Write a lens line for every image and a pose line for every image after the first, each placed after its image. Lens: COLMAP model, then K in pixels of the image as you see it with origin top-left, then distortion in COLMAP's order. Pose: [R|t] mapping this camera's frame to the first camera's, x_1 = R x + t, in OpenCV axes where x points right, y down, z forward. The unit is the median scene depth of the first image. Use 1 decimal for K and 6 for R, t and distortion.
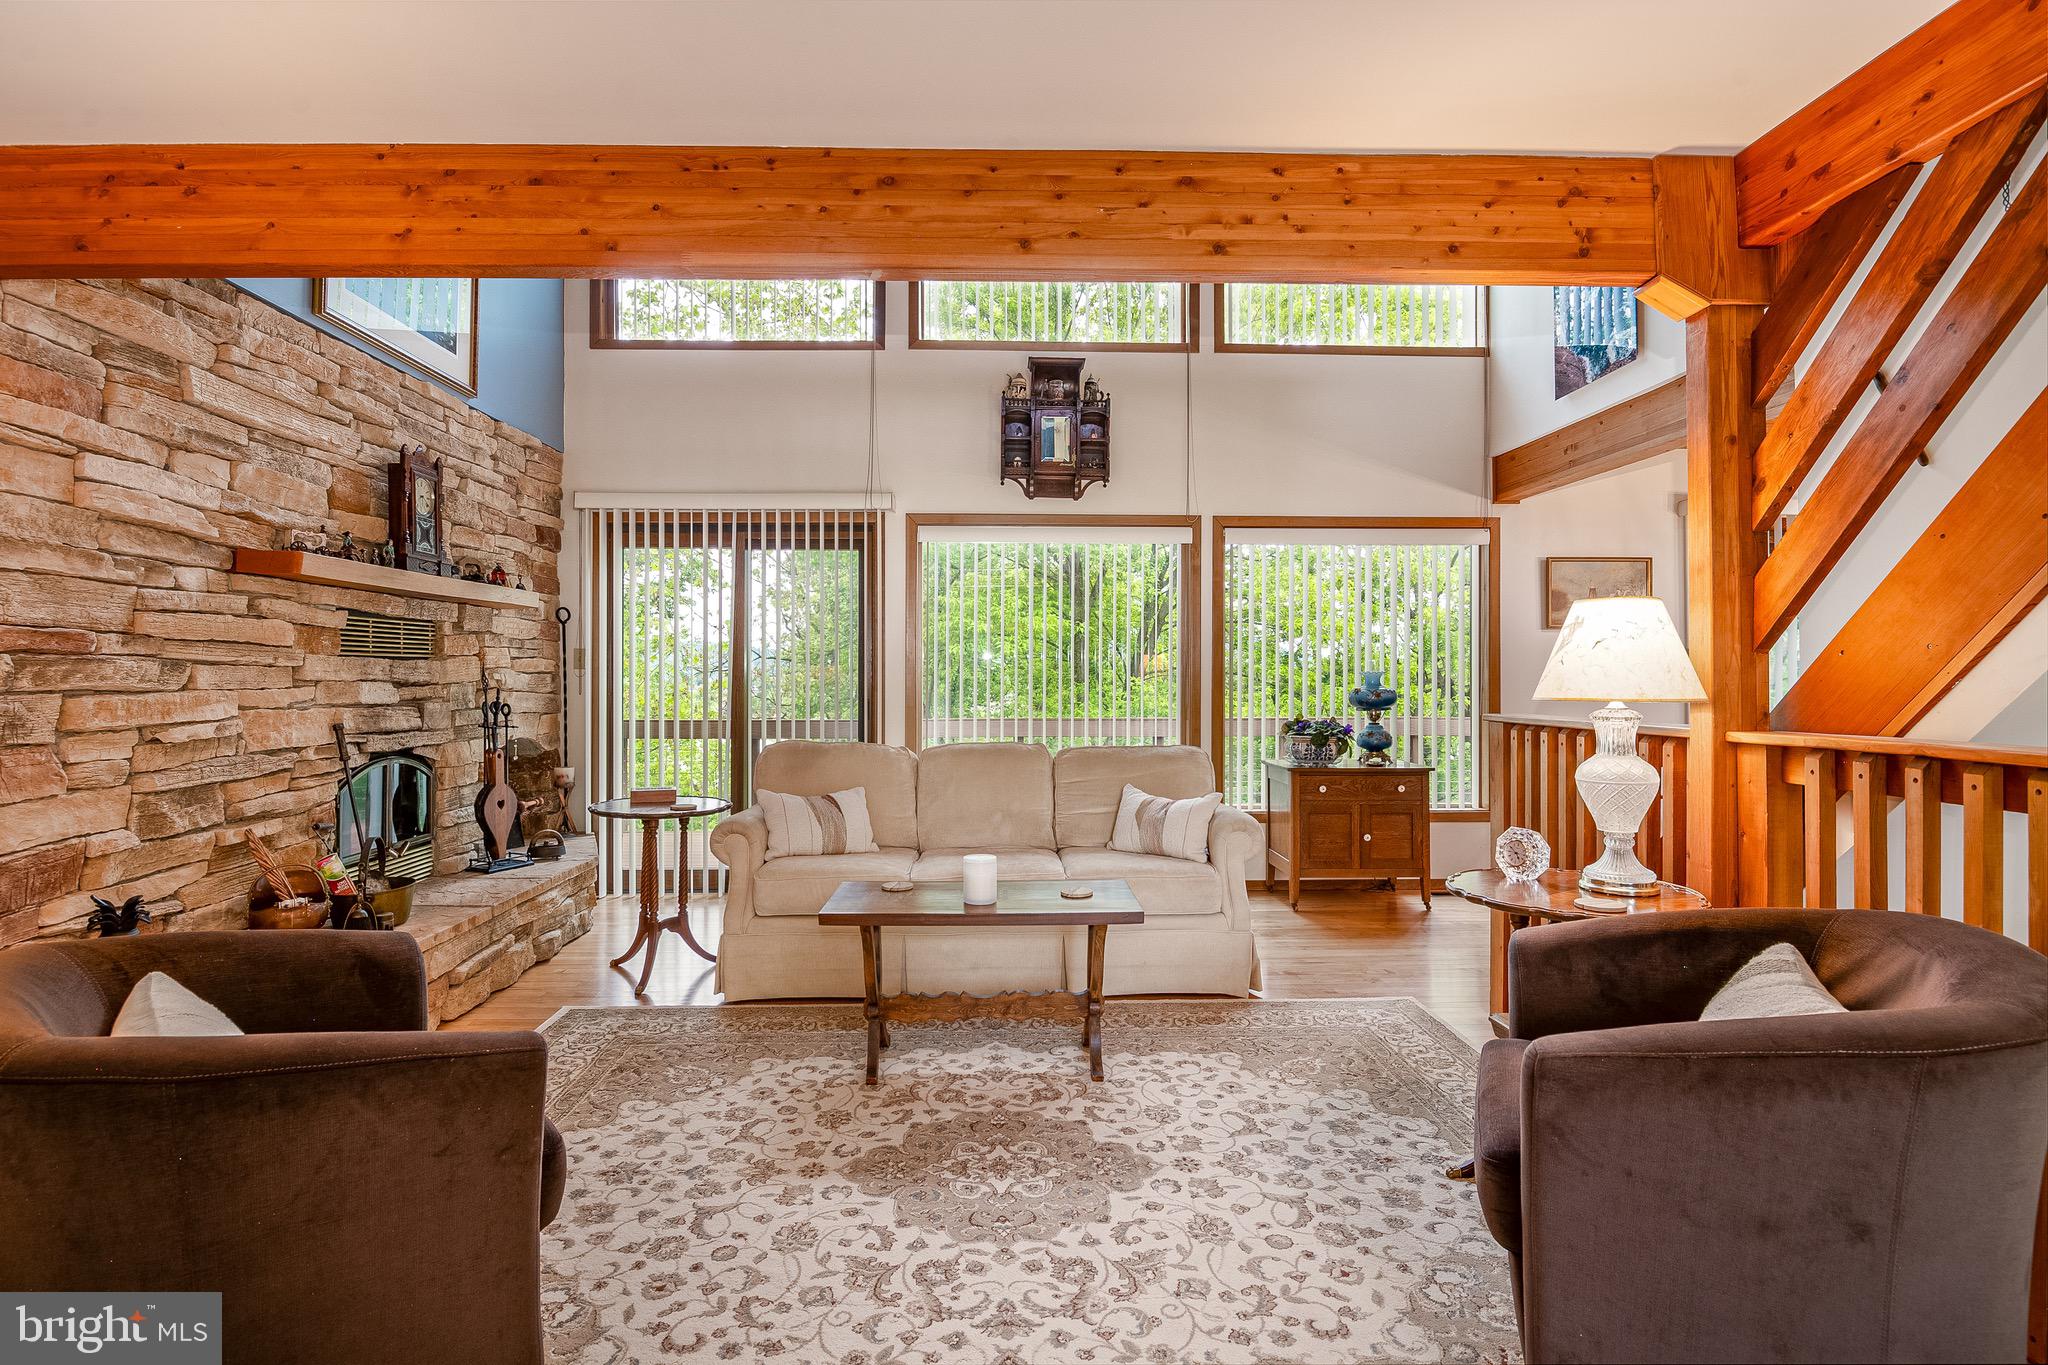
lens RADIAL K [[991.0, 0, 1017.8], [0, 991.0, 676.1], [0, 0, 1]] dist [0.008042, -0.013954]
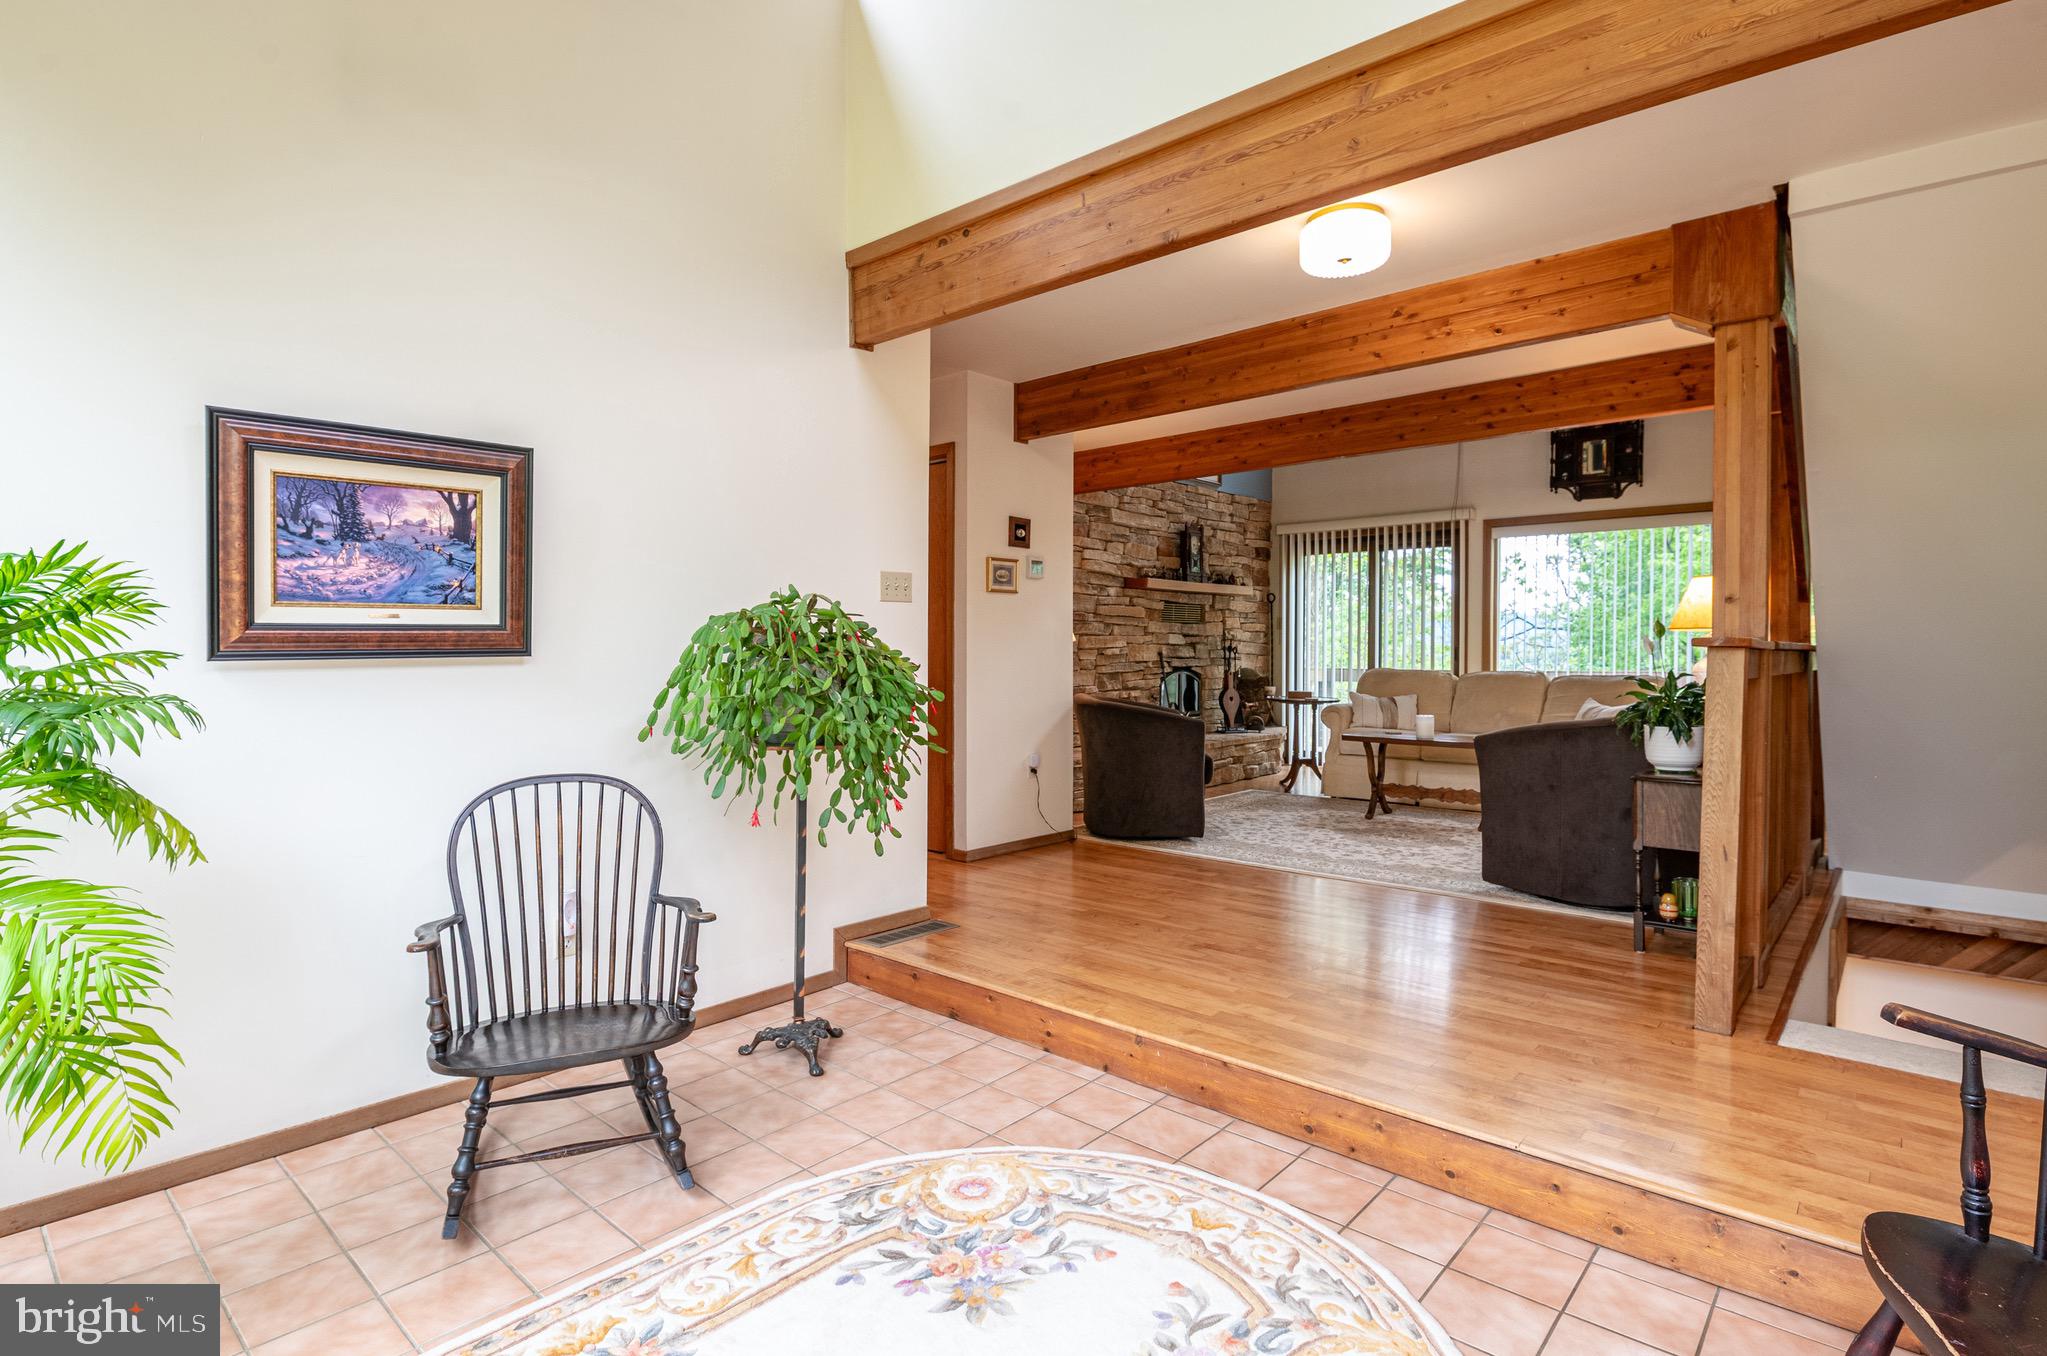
lens RADIAL K [[1079.9, 0, 1073.5], [0, 1079.9, 684.1], [0, 0, 1]] dist [-0.002673, -0.000851]
pose [[0.772401, 0.017032, -0.634907, 0.914956], [0.001923, 0.999573, 0.029153, 0.062390], [0.635132, -0.023739, 0.772039, -1.296992]]
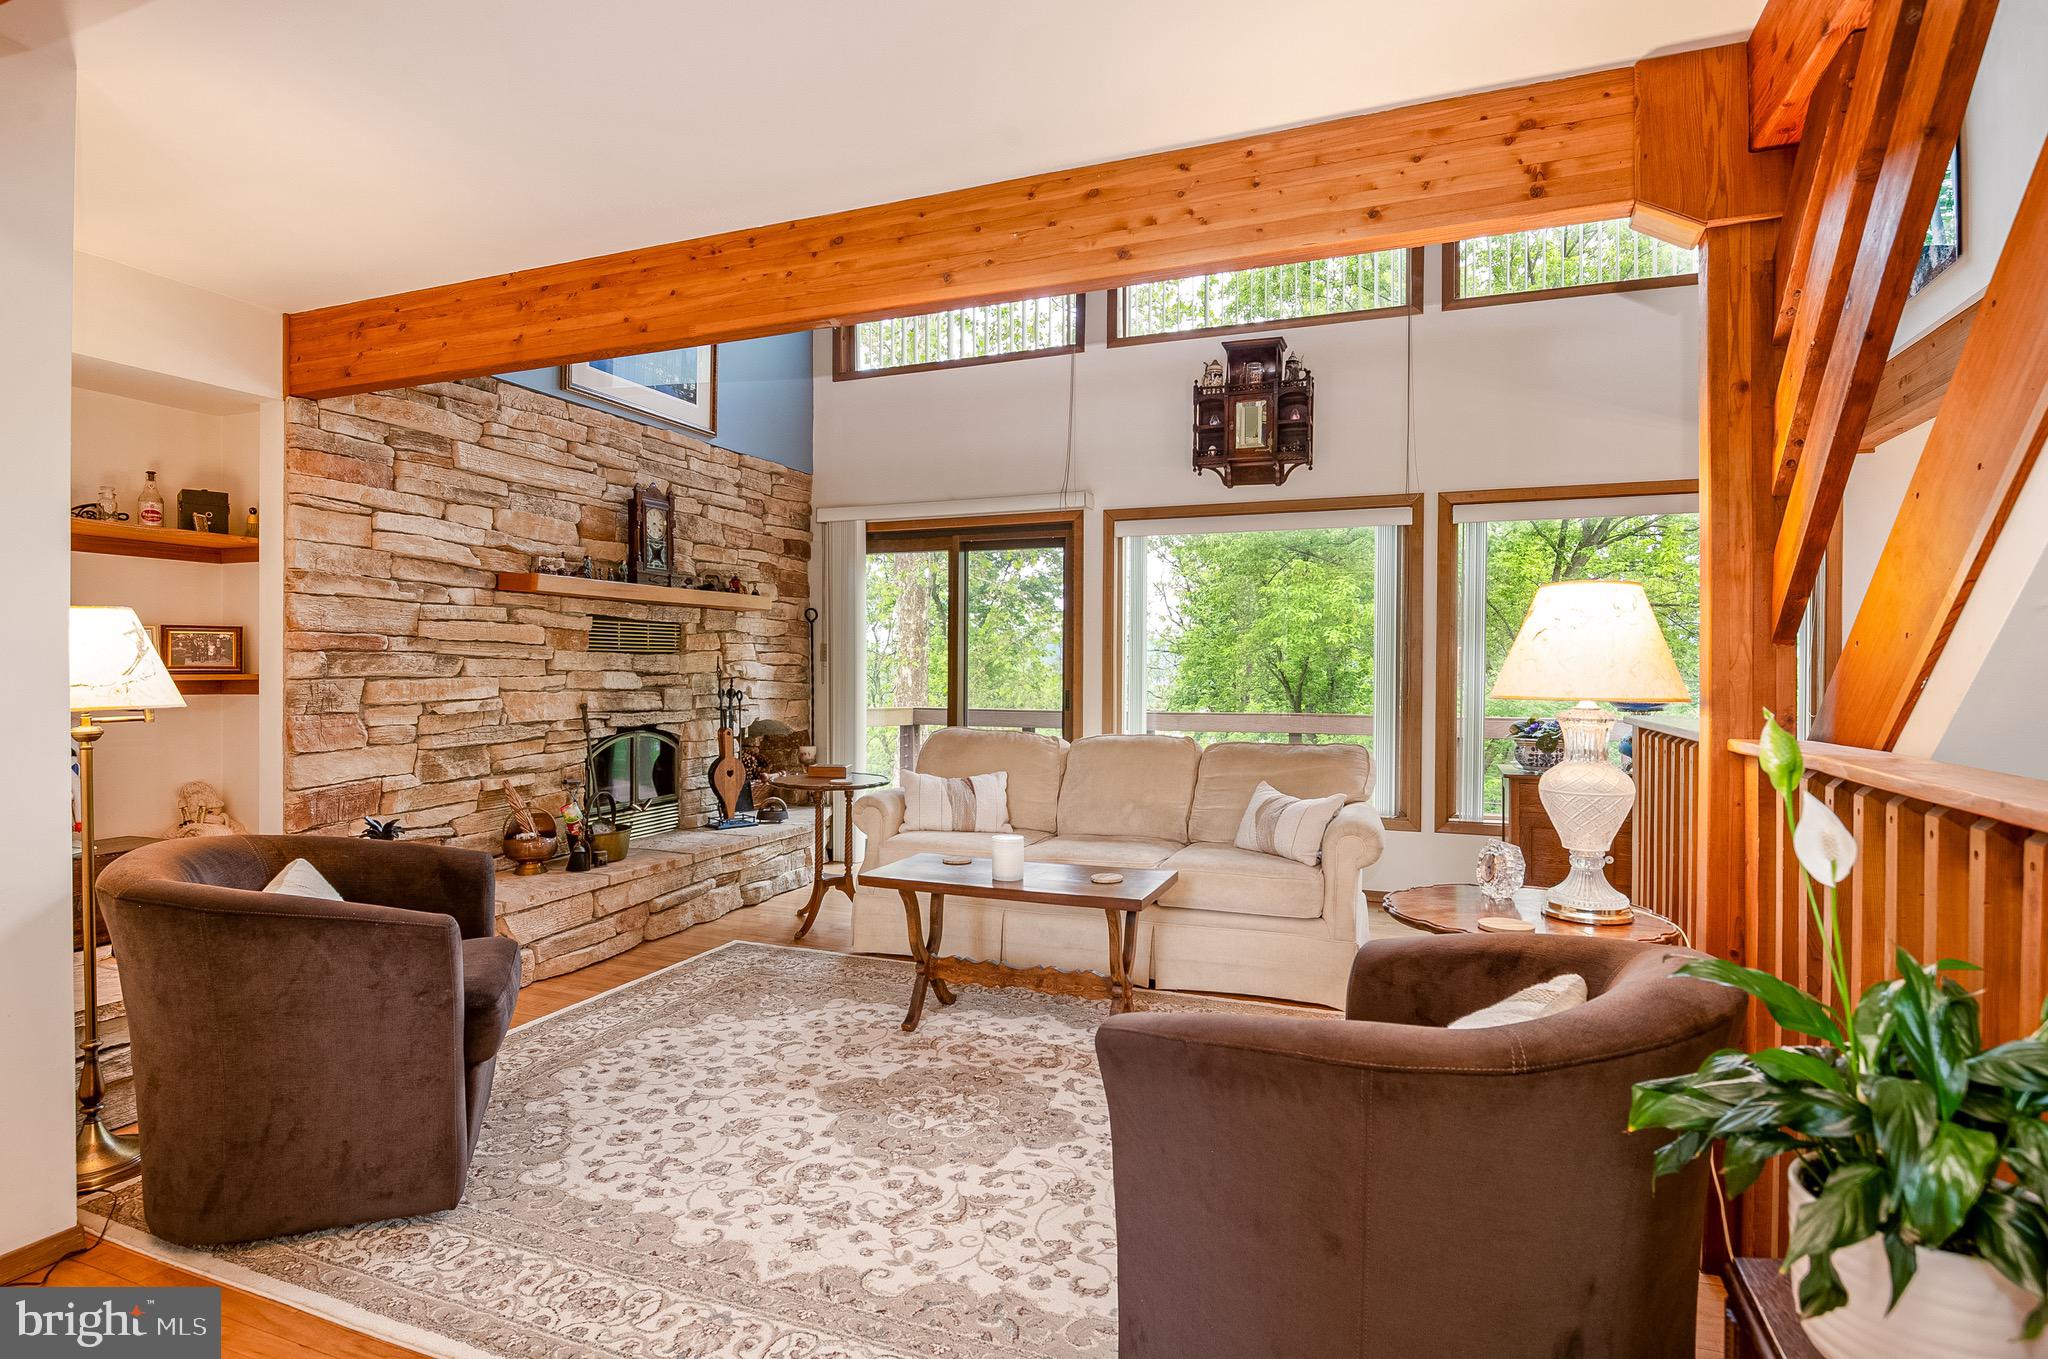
lens RADIAL K [[1025.6, 0, 1024.0], [0, 1025.6, 679.5], [0, 0, 1]] dist [0.010118, -0.013908]
pose [[0.922279, 0.007794, -0.386446, 0.469608], [-0.003871, 0.999933, 0.010928, -0.000855], [0.386505, -0.008583, 0.922247, -0.022874]]
